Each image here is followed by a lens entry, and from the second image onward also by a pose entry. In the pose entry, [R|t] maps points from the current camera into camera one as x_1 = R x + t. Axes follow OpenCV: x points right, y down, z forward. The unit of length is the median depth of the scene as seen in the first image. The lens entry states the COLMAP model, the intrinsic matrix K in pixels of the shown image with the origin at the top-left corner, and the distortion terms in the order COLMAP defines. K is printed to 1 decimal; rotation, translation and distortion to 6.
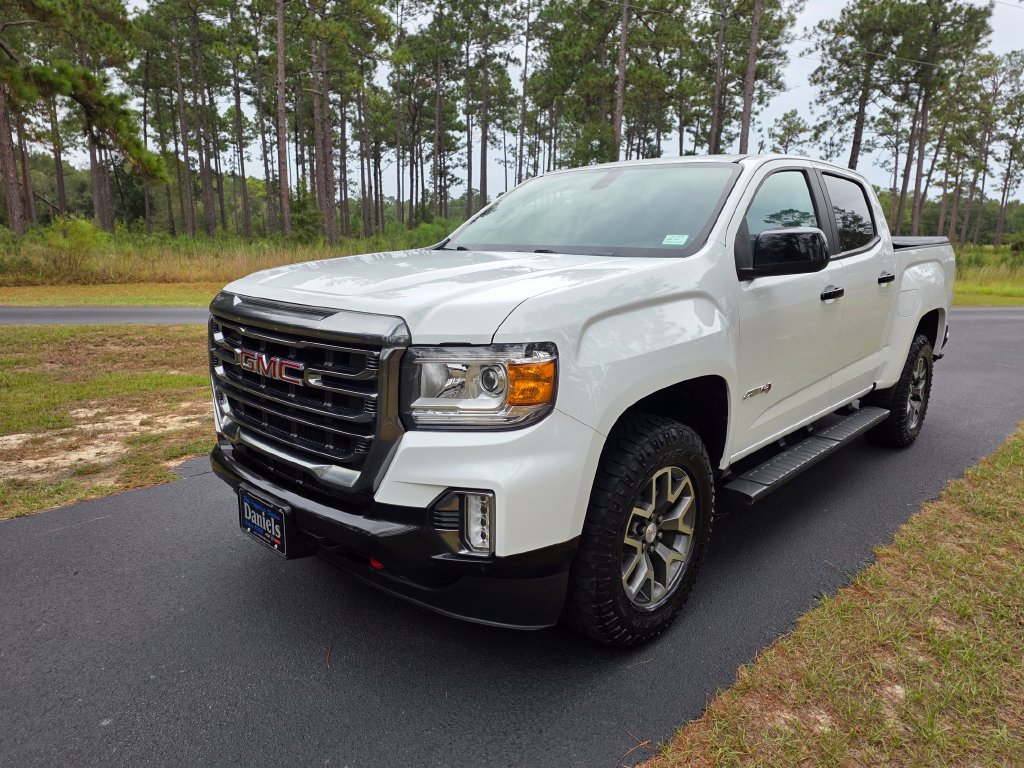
lens RADIAL K [[674.8, 0, 520.7], [0, 674.8, 381.5], [0, 0, 1]] dist [0.056895, -0.027139]
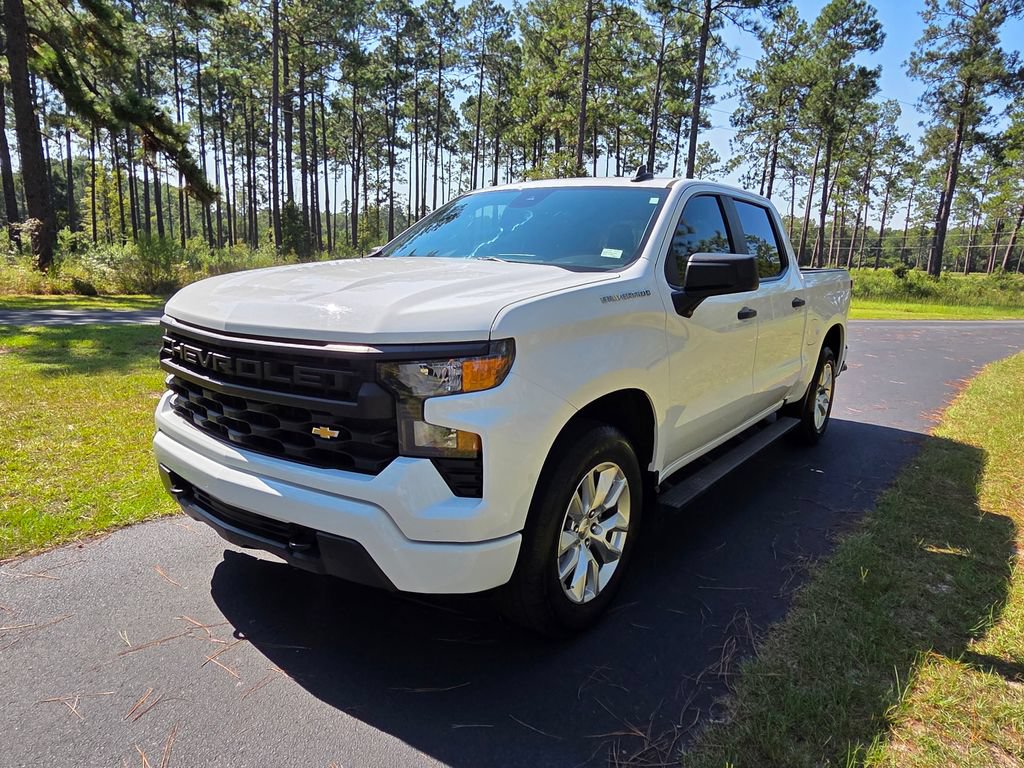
lens RADIAL K [[708.3, 0, 492.6], [0, 708.3, 388.2], [0, 0, 1]] dist [0.024178, -0.006140]
pose [[0.991968, -0.003721, 0.126436, -0.096768], [0.005620, 0.999877, -0.014661, 0.013376], [-0.126365, 0.015254, 0.991866, -0.087814]]
